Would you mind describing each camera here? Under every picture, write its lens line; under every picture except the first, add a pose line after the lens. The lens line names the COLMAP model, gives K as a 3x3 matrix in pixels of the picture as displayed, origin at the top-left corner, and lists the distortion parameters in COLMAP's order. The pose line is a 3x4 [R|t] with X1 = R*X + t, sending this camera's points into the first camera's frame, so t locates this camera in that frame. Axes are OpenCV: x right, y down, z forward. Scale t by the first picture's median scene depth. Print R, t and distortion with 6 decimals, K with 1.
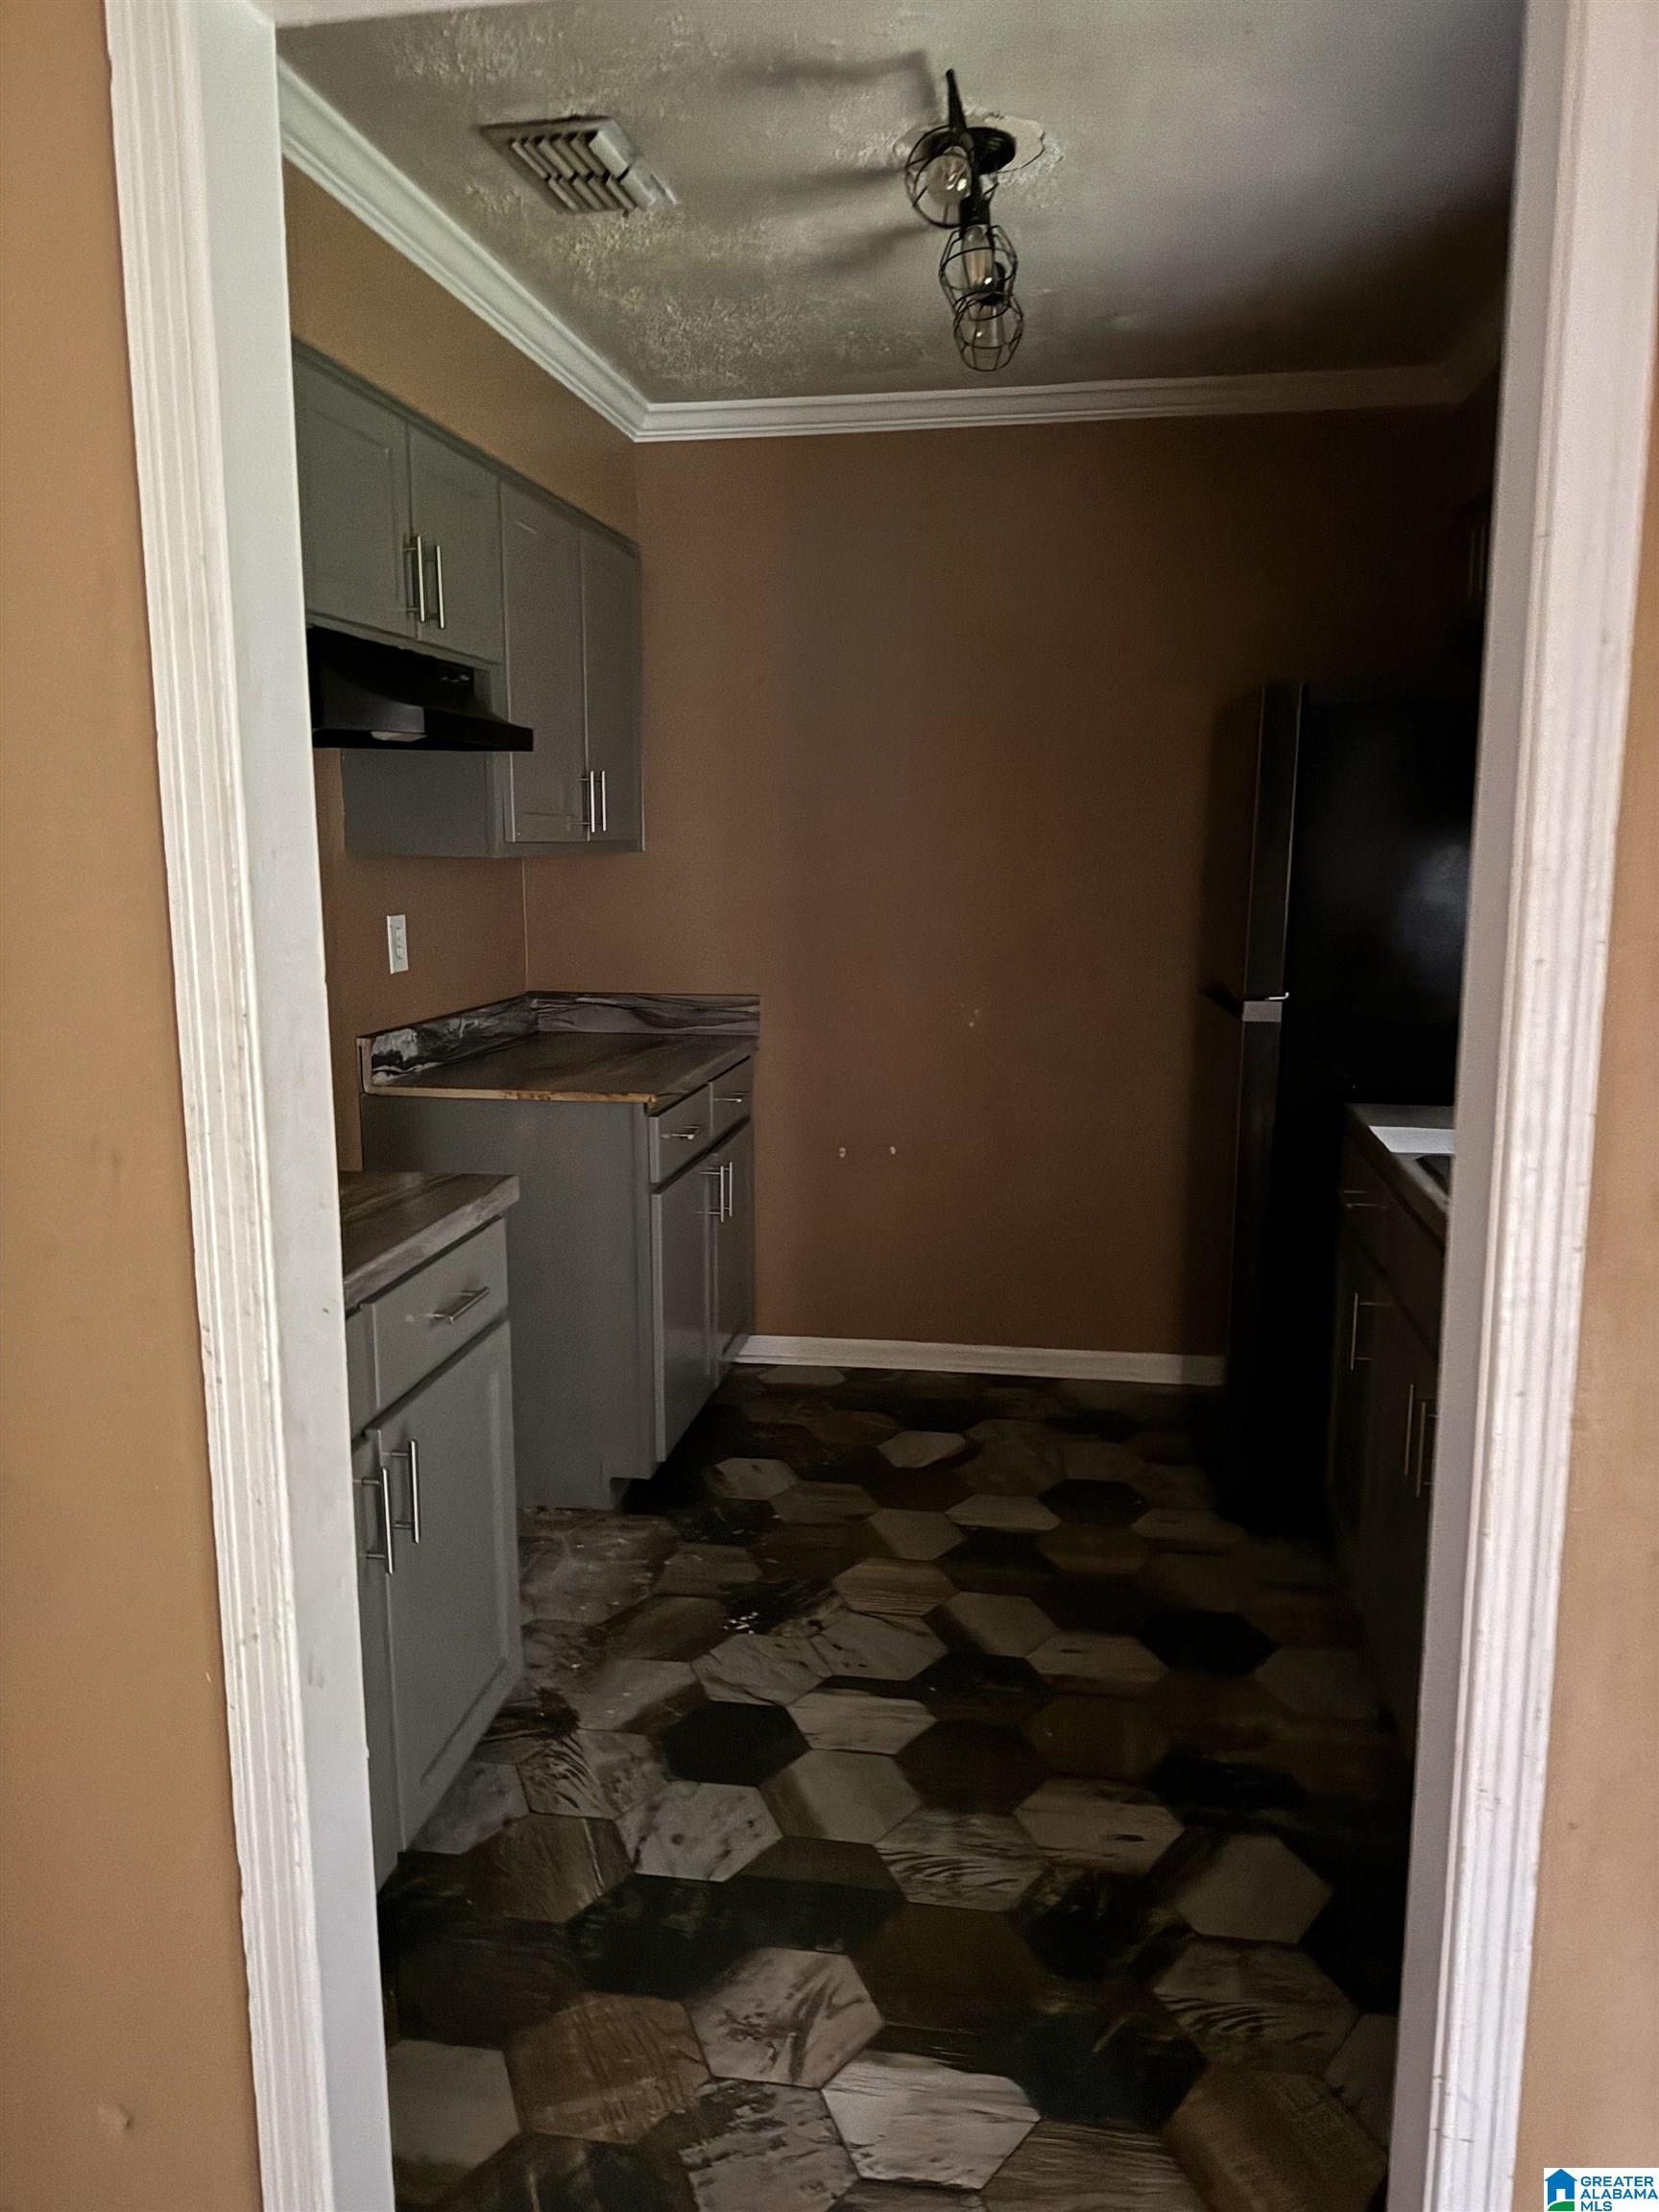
lens RADIAL K [[1624.1, 0, 844.7], [0, 1624.1, 1111.9], [0, 0, 1]] dist [0.130073, -0.135677]
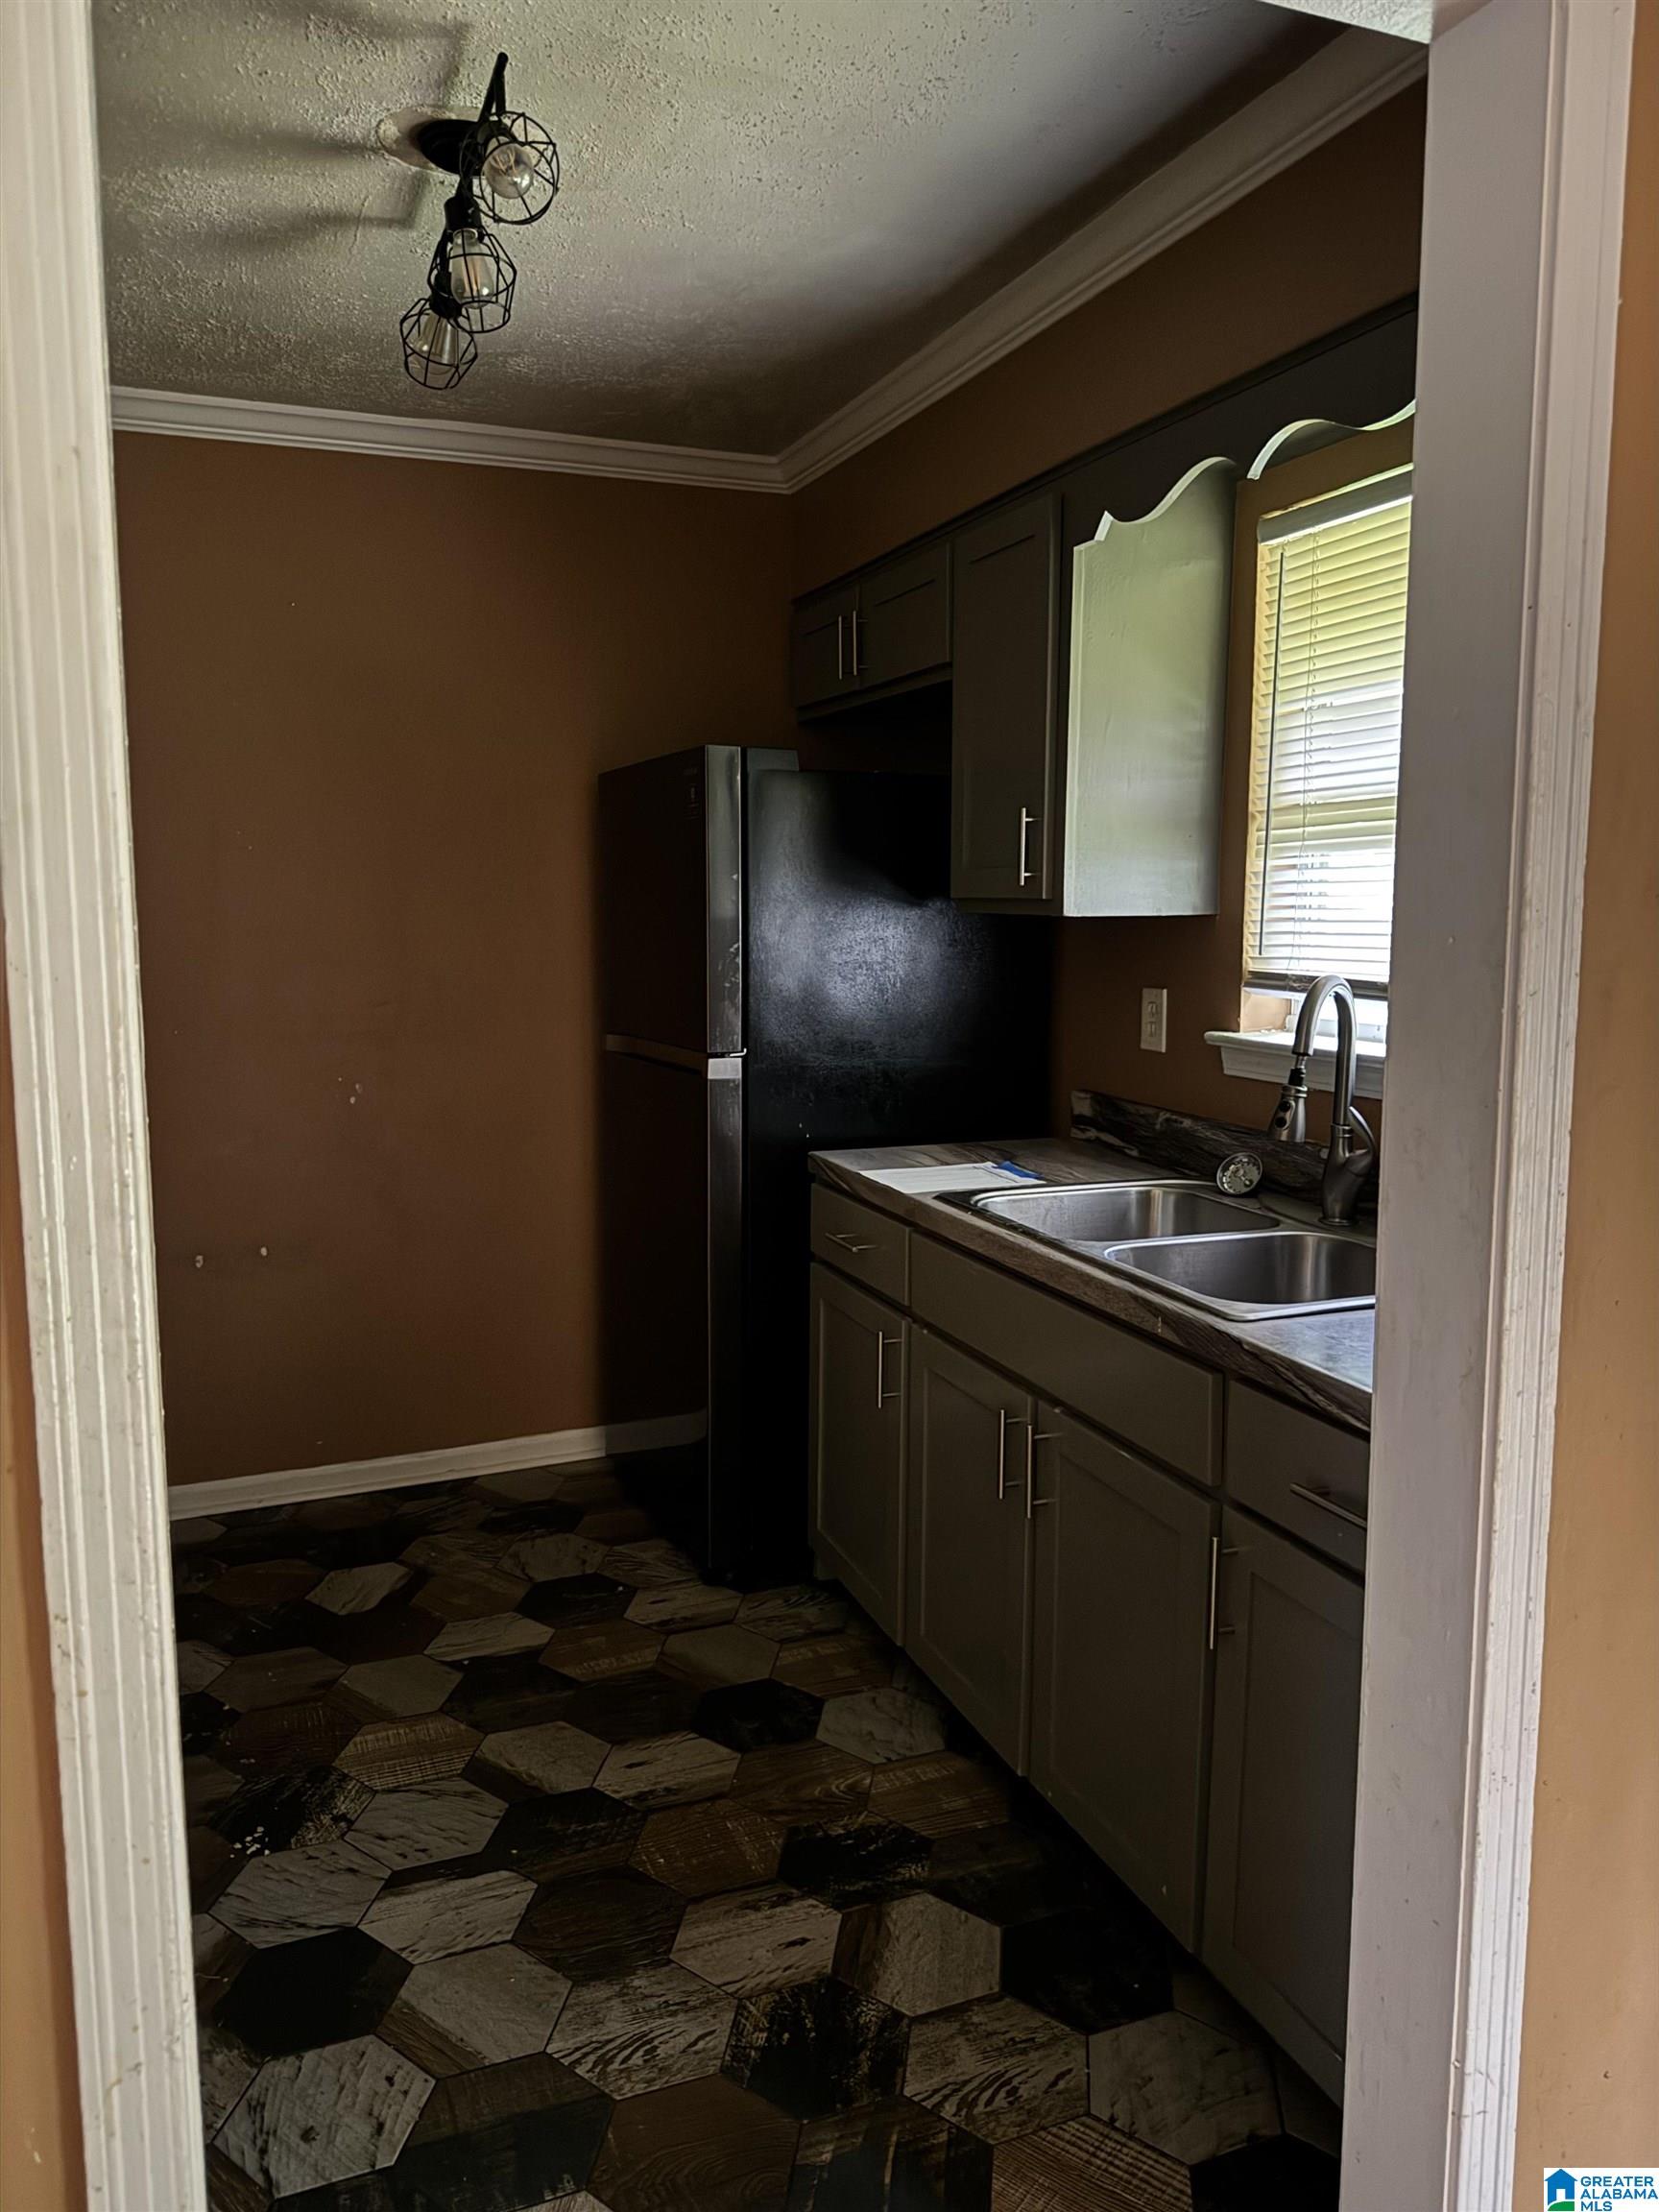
lens RADIAL K [[1627.9, 0, 829.2], [0, 1627.9, 1111.3], [0, 0, 1]] dist [0.025139, 0.005061]
pose [[0.859596, -0.069822, 0.506182, -0.216957], [0.089888, 0.995835, -0.015284, -0.015393], [-0.503006, 0.058638, 0.862291, 0.136323]]
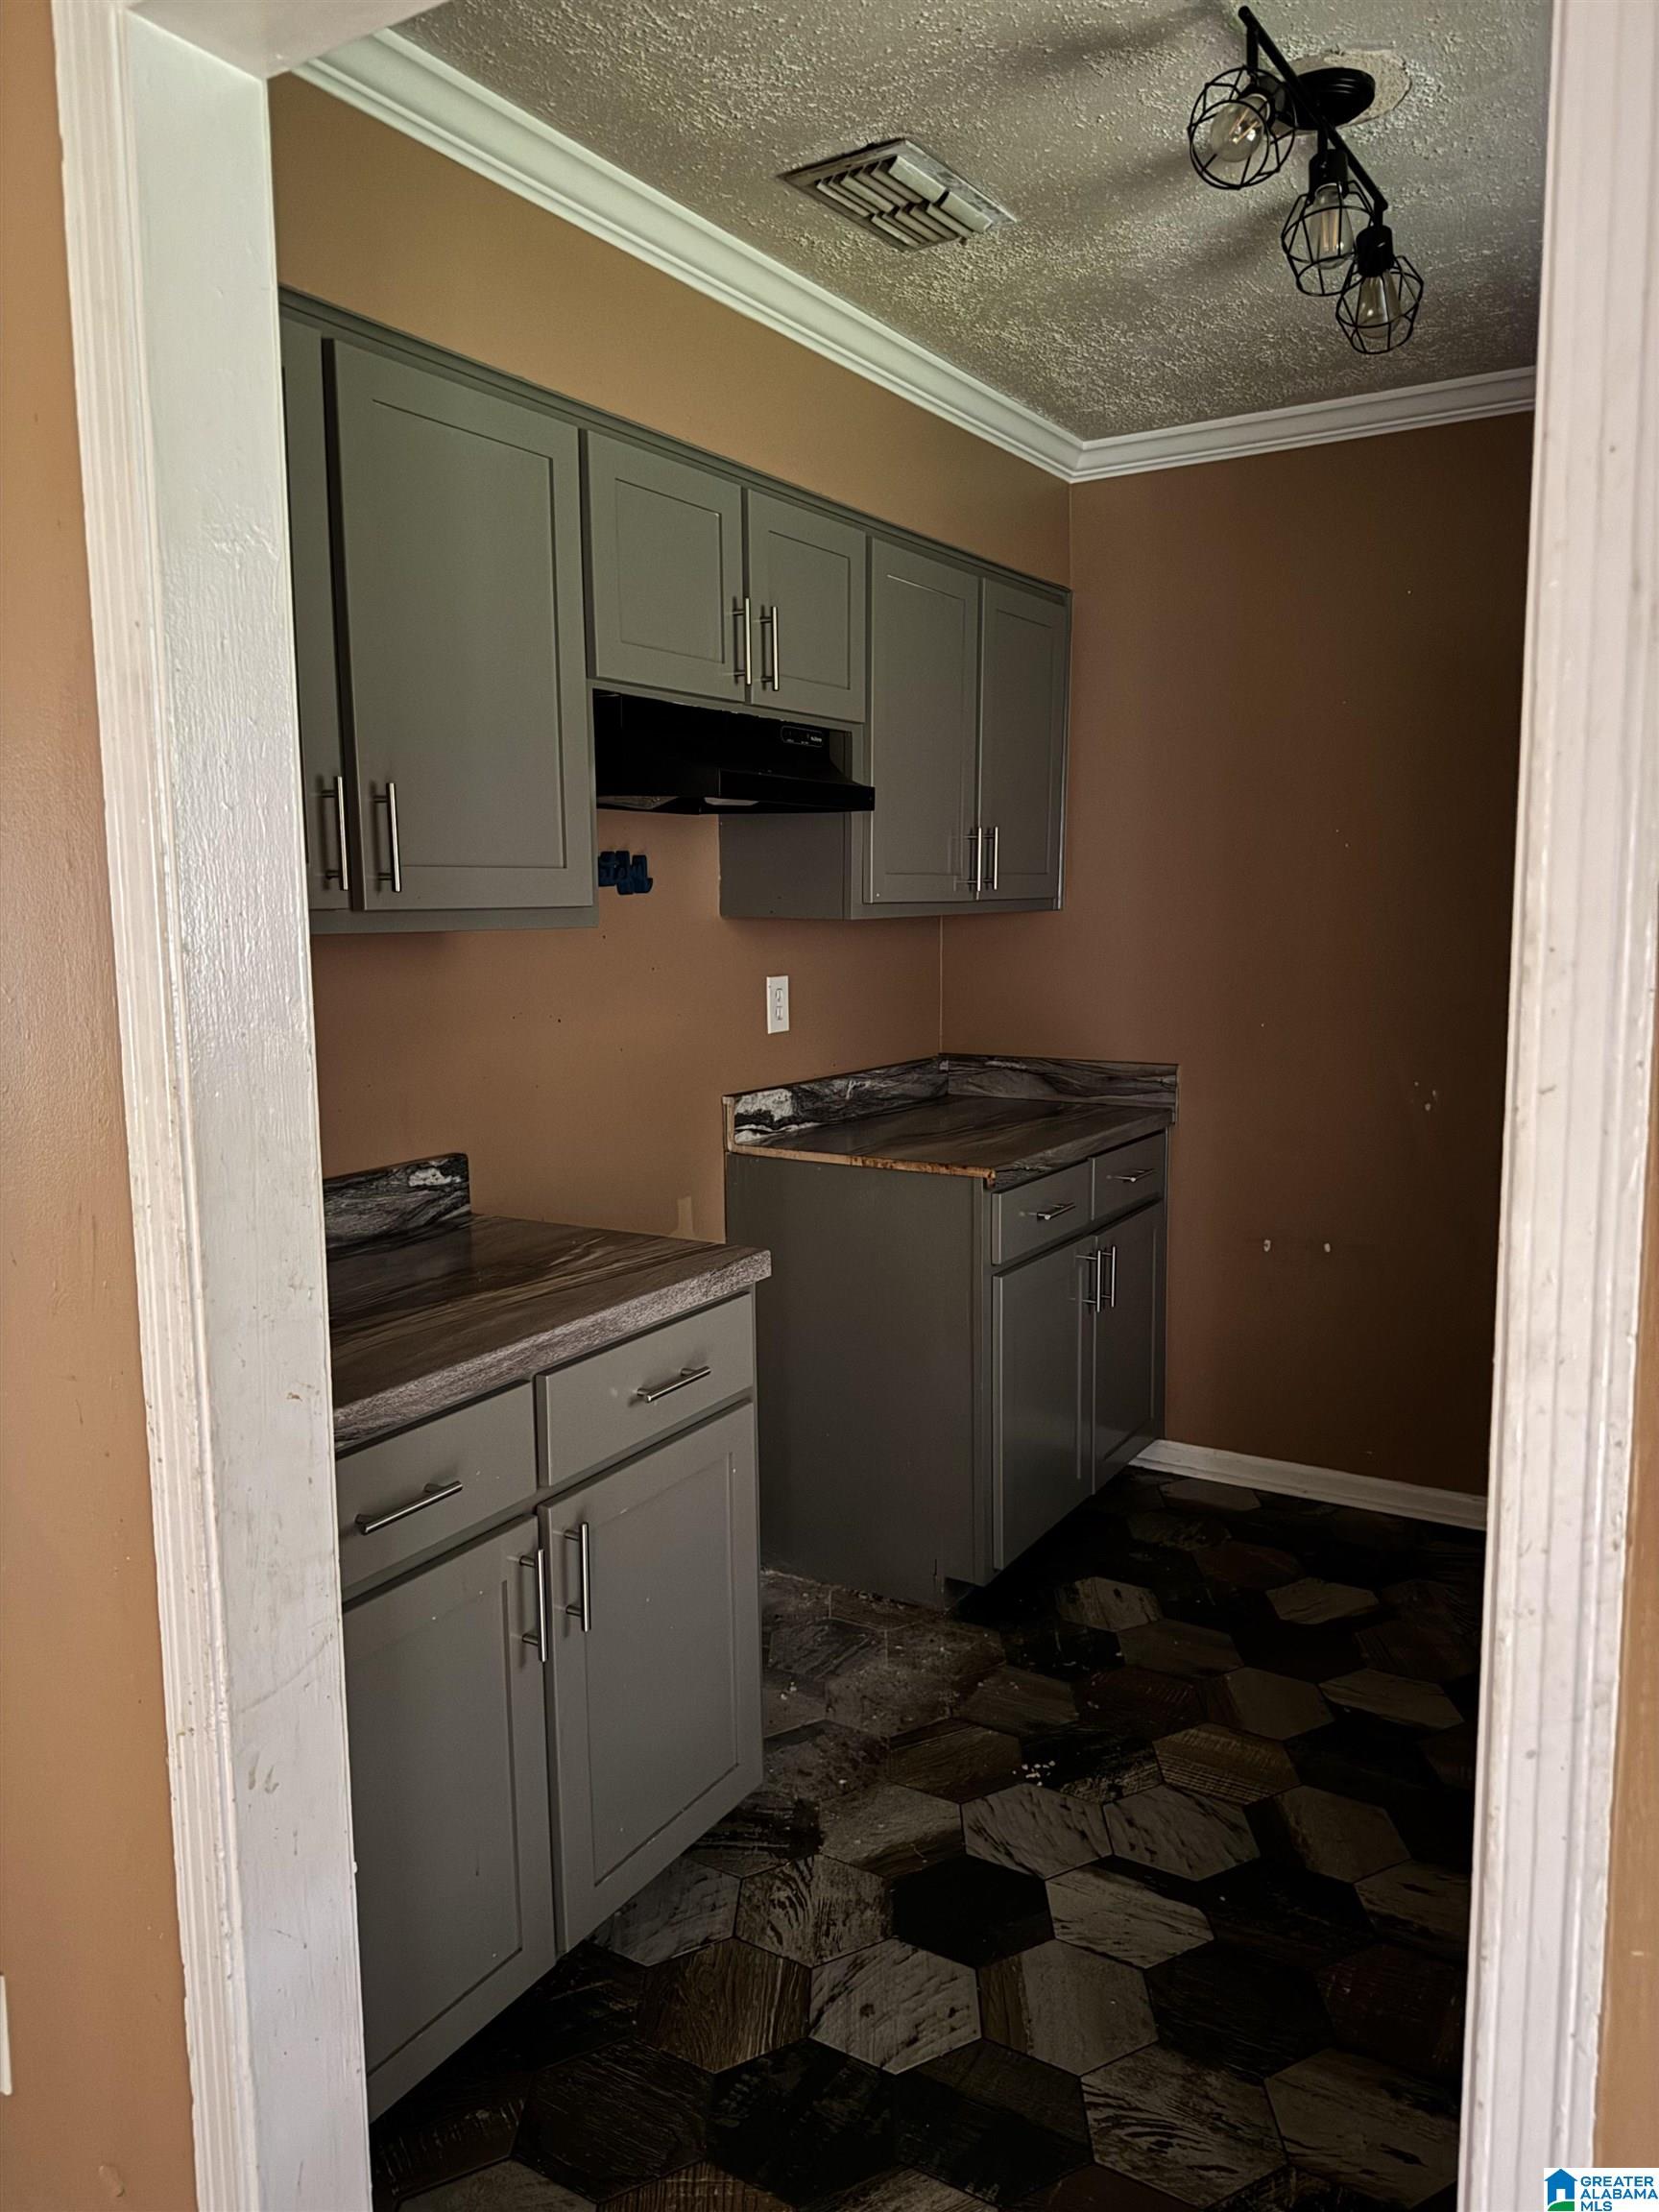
lens RADIAL K [[1634.7, 0, 829.5], [0, 1634.7, 1106.0], [0, 0, 1]] dist [0.045839, -0.025216]
pose [[0.923134, 0.043728, -0.381985, 0.171302], [-0.058192, 0.997957, -0.026390, -0.019637], [0.380050, 0.046590, 0.923792, 0.124939]]
